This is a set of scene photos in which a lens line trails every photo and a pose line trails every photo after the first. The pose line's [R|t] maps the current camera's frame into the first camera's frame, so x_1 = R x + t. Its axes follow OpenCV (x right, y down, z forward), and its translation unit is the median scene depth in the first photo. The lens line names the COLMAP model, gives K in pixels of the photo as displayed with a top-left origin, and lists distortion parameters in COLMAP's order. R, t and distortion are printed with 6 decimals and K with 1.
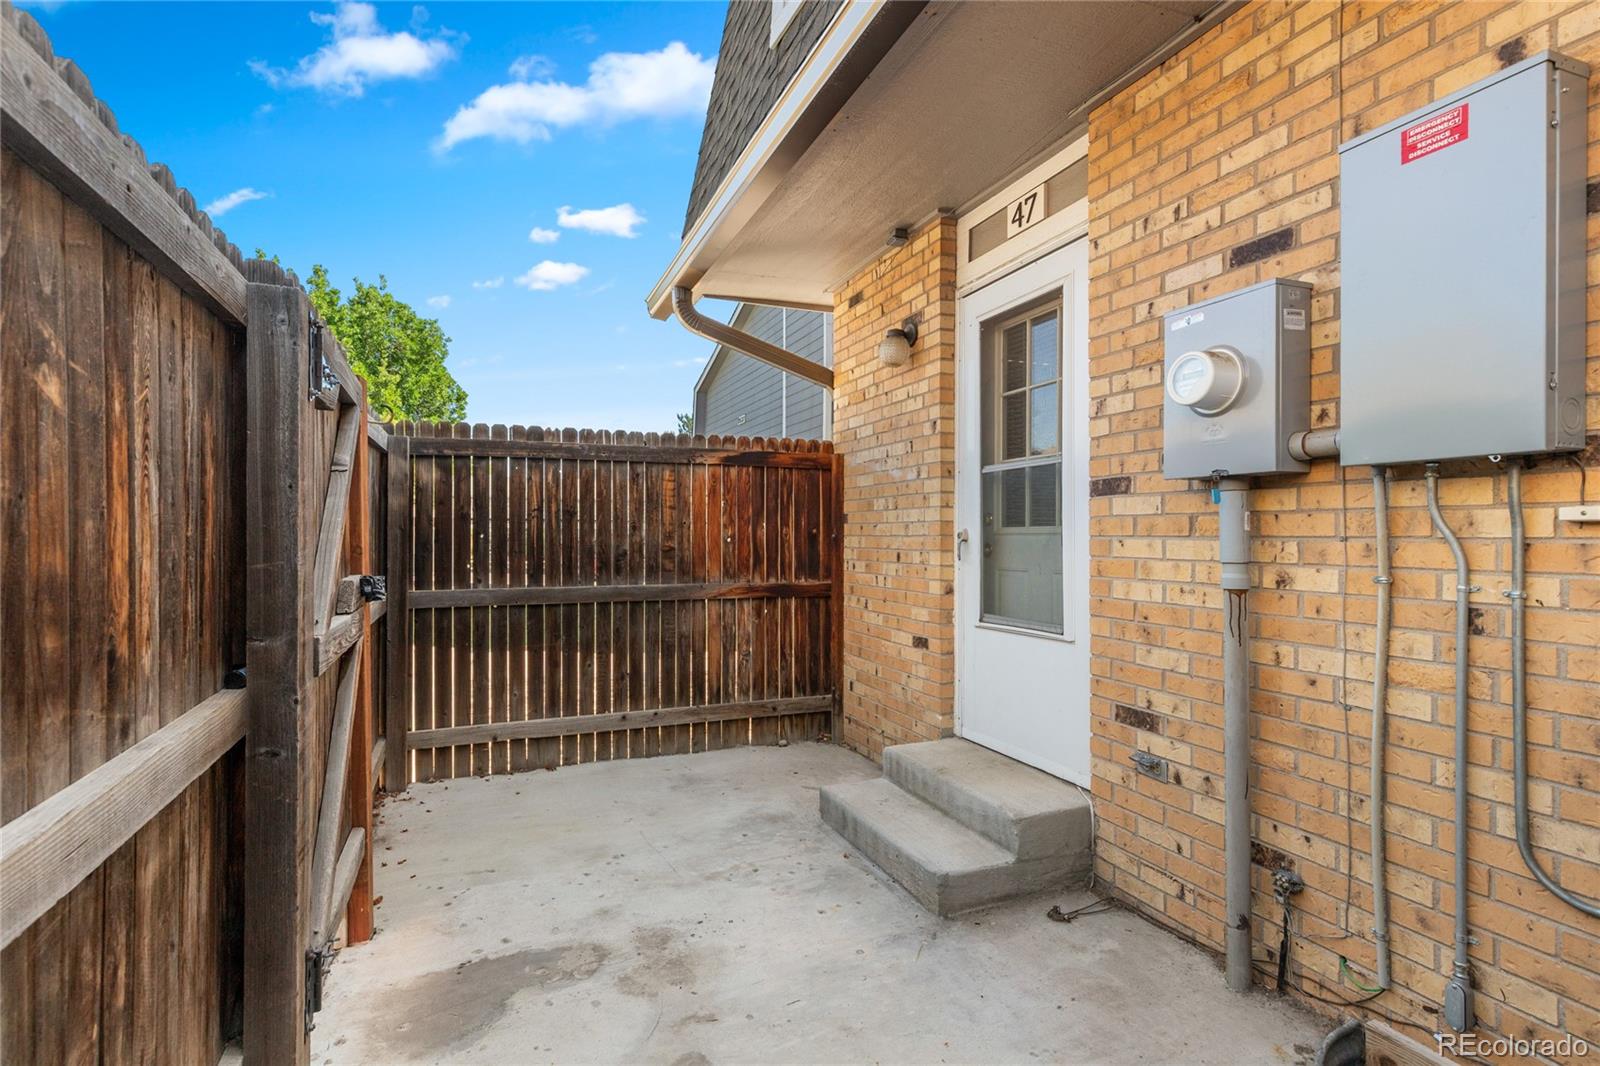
lens RADIAL K [[733.4, 0, 798.8], [0, 733.4, 532.1], [0, 0, 1]] dist [-0.000392, -0.000630]
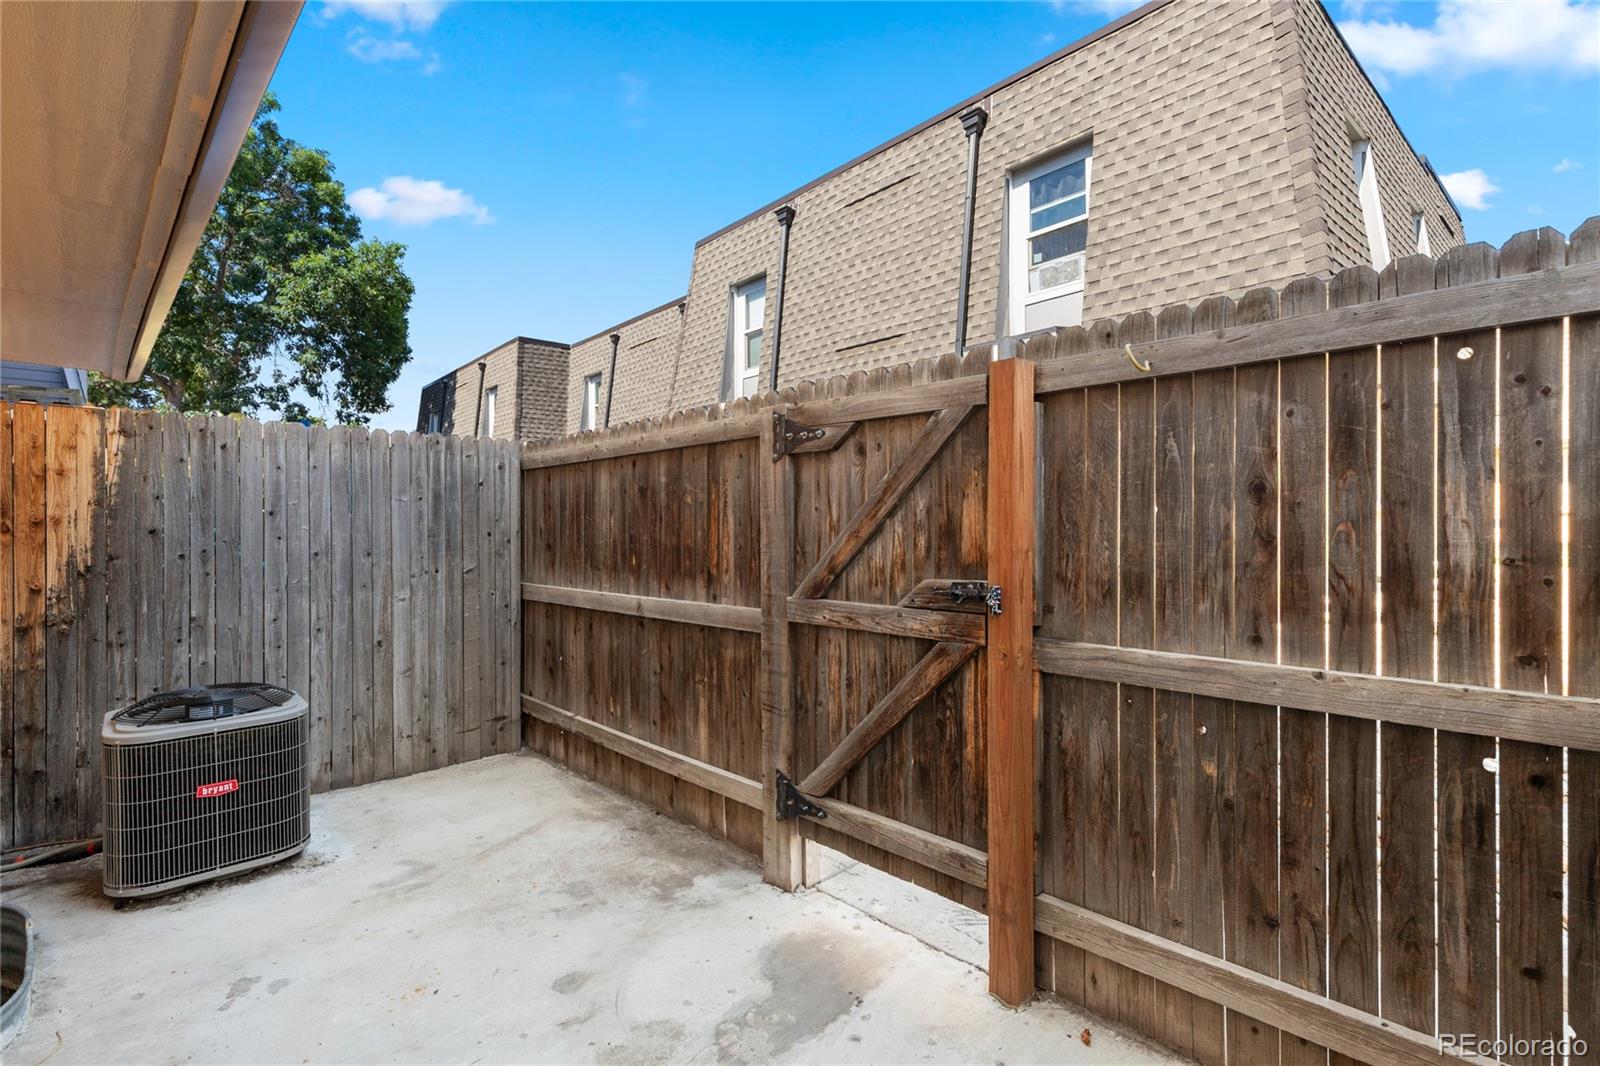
lens RADIAL K [[733.4, 0, 802.0], [0, 733.4, 531.4], [0, 0, 1]] dist [-0.000392, -0.000630]
pose [[-0.930458, 0.004758, -0.366368, -0.057273], [0.004306, 0.999989, 0.002050, -0.009573], [0.366373, 0.000330, -0.930468, 2.027678]]
